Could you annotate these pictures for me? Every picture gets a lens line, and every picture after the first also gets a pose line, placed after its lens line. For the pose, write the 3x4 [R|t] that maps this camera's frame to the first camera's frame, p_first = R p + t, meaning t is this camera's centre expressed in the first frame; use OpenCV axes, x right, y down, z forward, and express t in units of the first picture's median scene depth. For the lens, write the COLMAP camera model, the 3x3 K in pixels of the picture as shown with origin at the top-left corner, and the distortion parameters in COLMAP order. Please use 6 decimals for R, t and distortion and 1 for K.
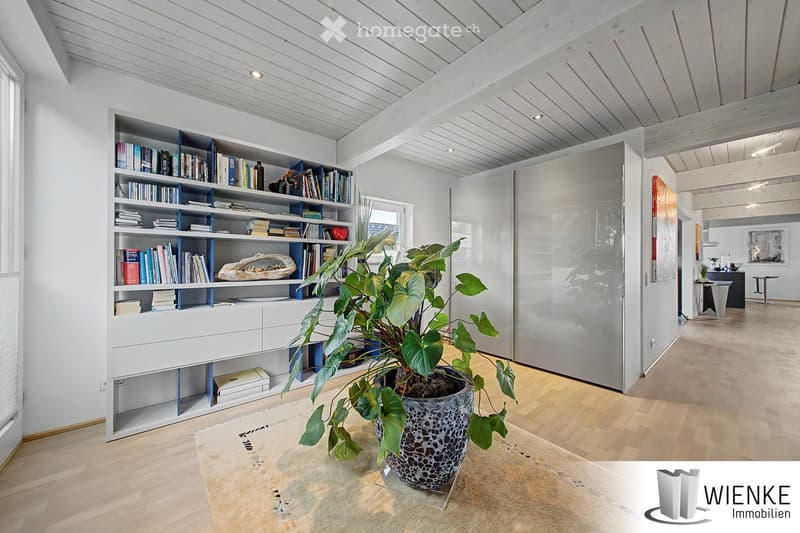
lens RADIAL K [[285.3, 0, 406.9], [0, 285.3, 260.9], [0, 0, 1]] dist [0.003063, -0.000024]
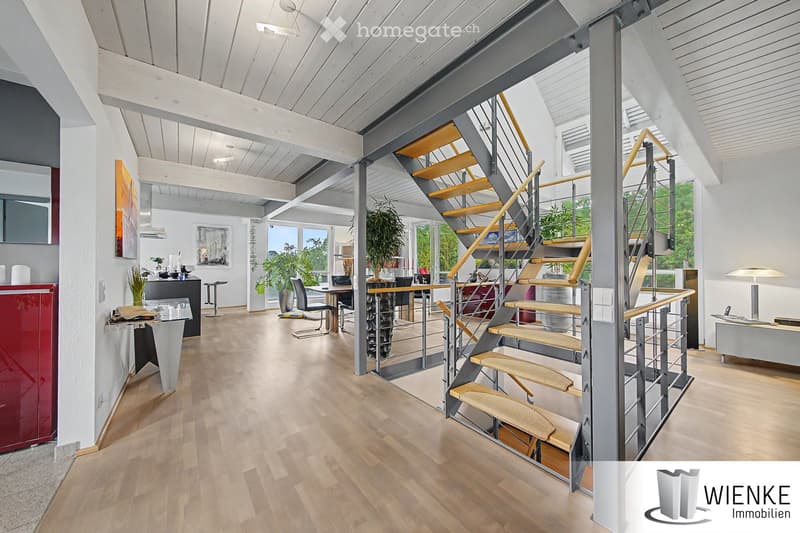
lens RADIAL K [[285.3, 0, 403.3], [0, 285.3, 264.0], [0, 0, 1]] dist [0.003063, -0.000024]
pose [[0.040754, 0.009743, 0.999122, 0.479223], [-0.011650, 0.999889, -0.009275, 0.004190], [-0.999101, -0.011261, 0.040863, 0.448418]]
